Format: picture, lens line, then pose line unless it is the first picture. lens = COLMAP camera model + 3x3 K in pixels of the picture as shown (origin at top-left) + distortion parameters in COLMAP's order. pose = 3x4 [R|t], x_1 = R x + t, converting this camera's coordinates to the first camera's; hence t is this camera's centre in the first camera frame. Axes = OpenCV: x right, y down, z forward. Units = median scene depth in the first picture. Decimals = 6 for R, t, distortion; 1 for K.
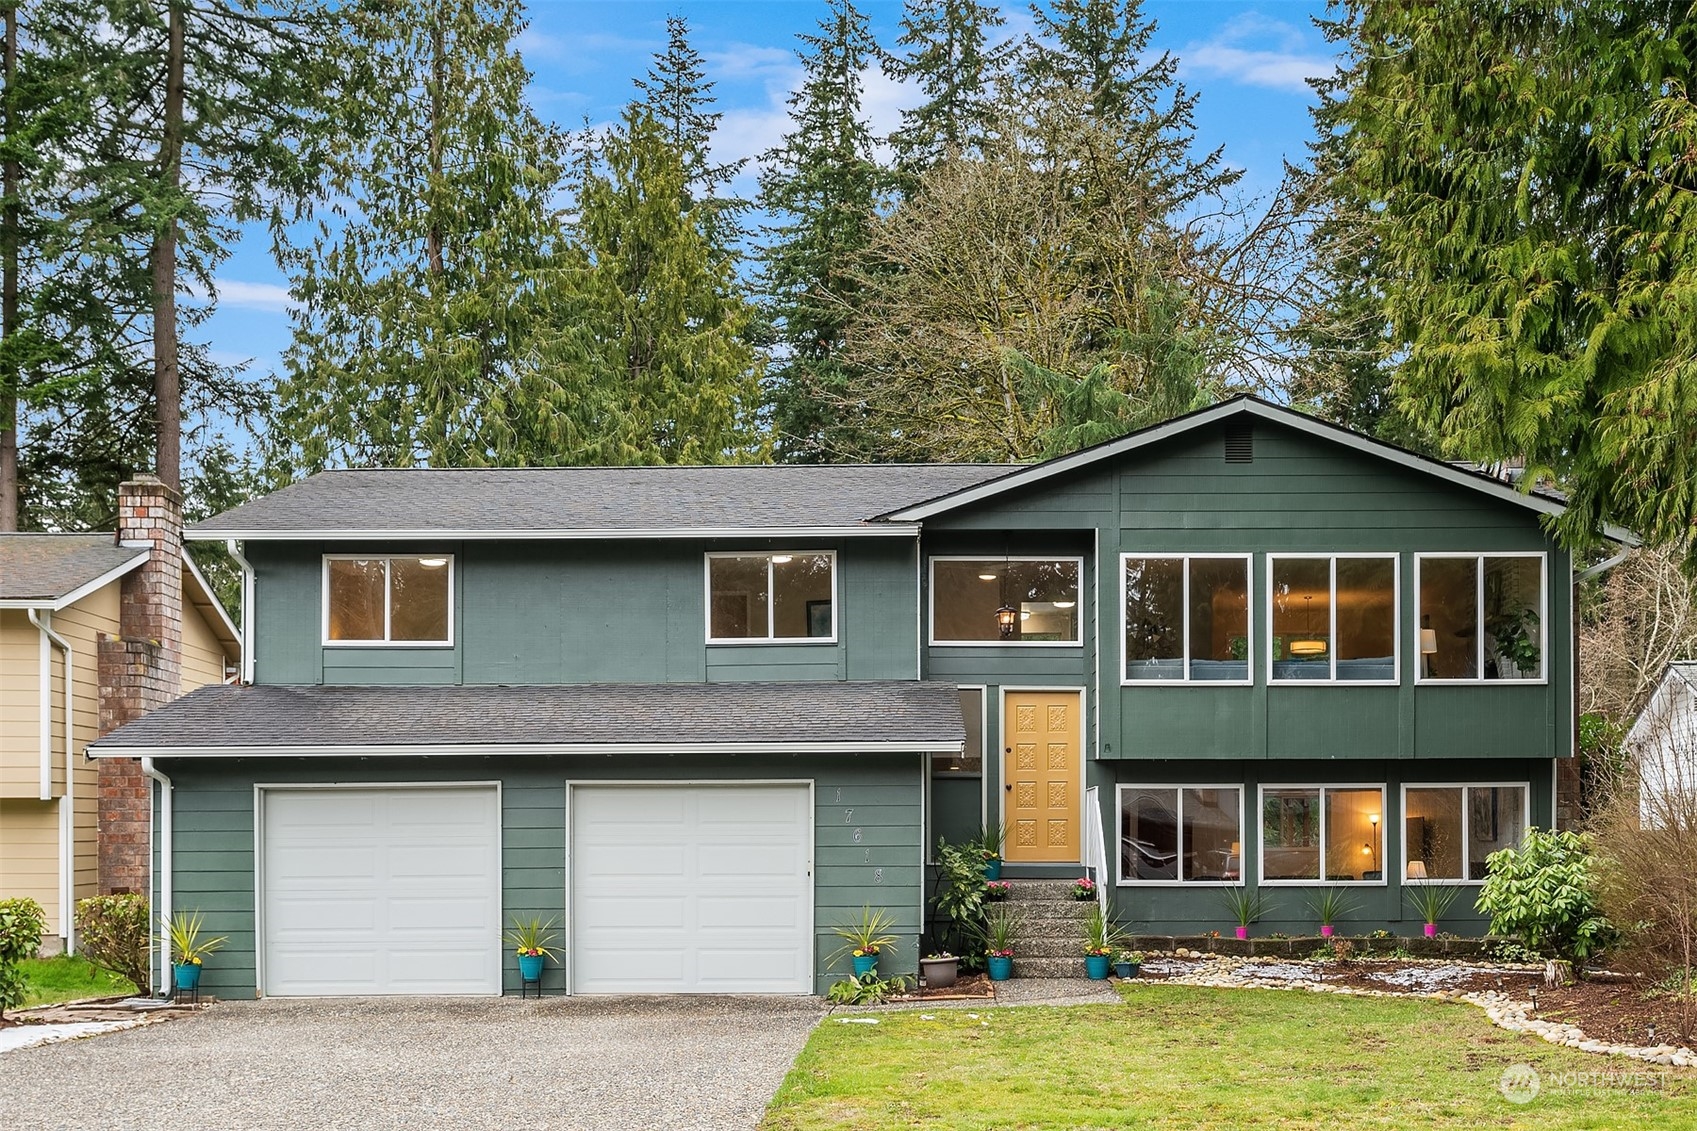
lens RADIAL K [[1788.8, 0, 911.0], [0, 1788.8, 605.0], [0, 0, 1]] dist [-0.005008, 0.000000]
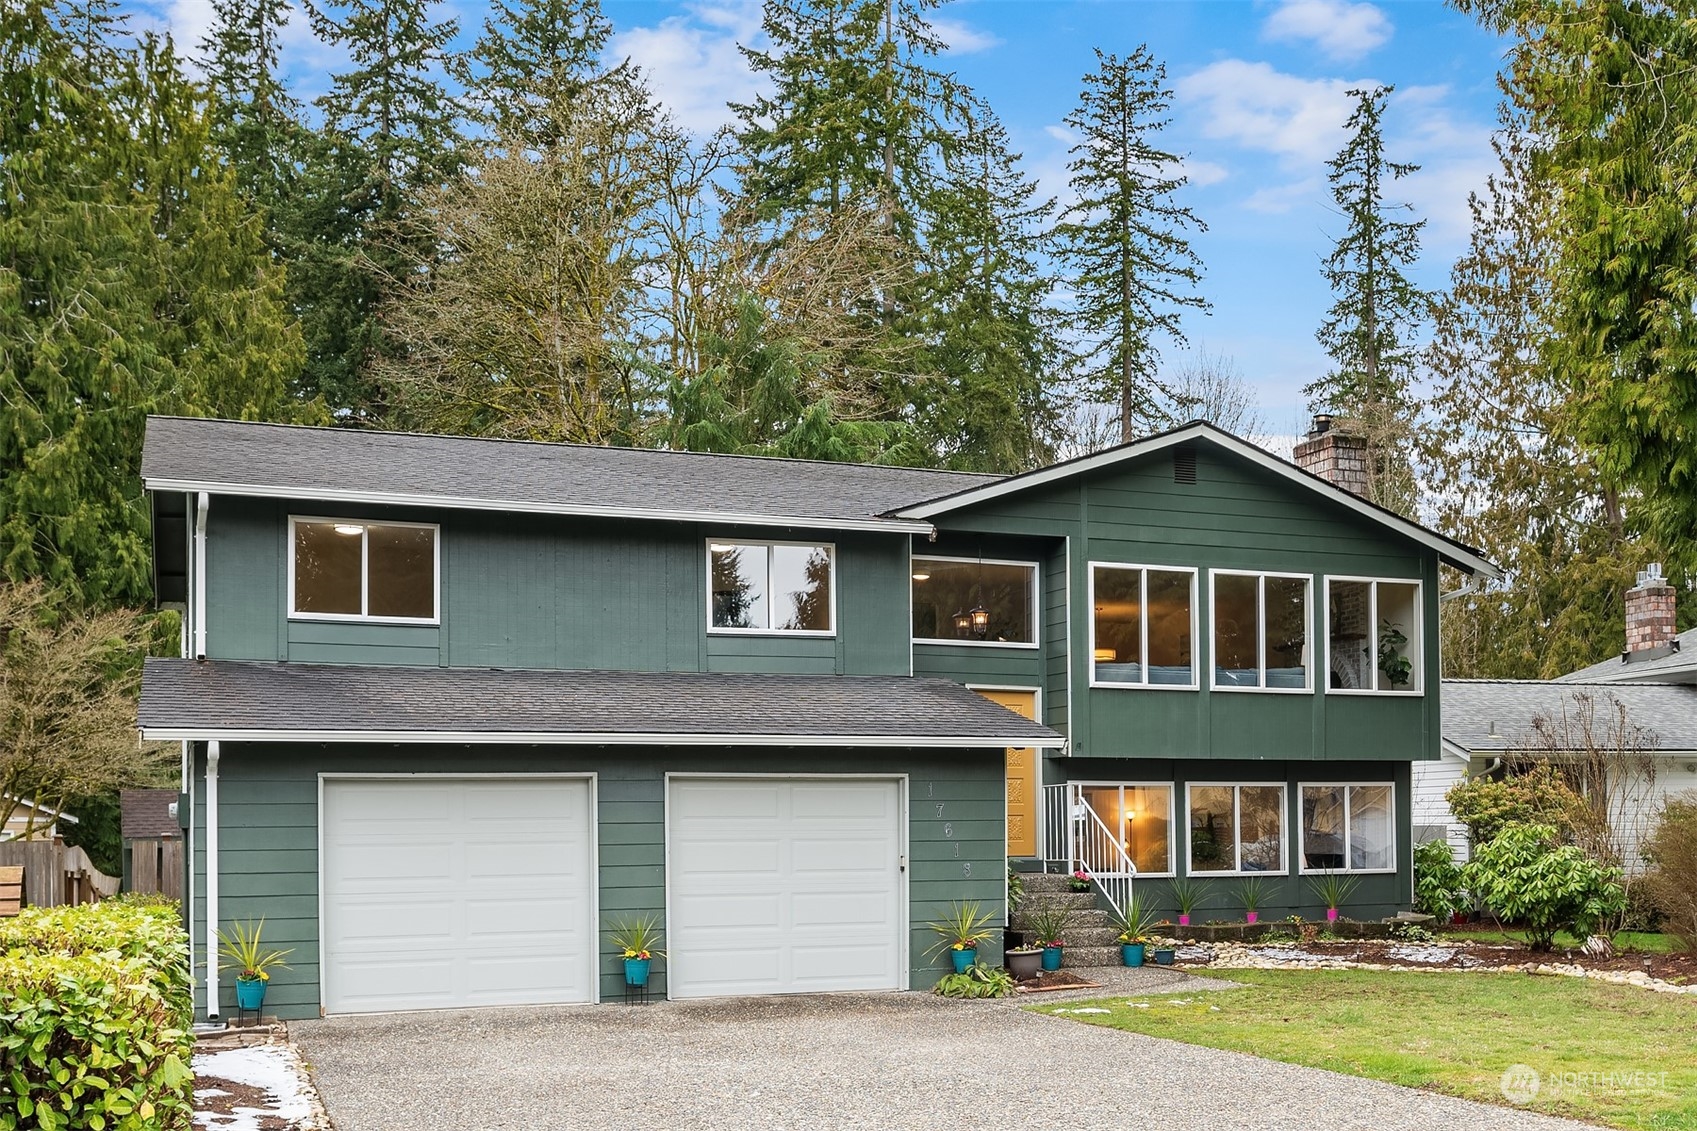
lens RADIAL K [[1788.8, 0, 852.9], [0, 1788.8, 559.9], [0, 0, 1]] dist [-0.005008, 0.000000]
pose [[0.930150, 0.052415, 0.363419, -0.394734], [-0.043050, 0.998500, -0.033826, 0.011744], [-0.364647, 0.015818, 0.931011, 0.069791]]
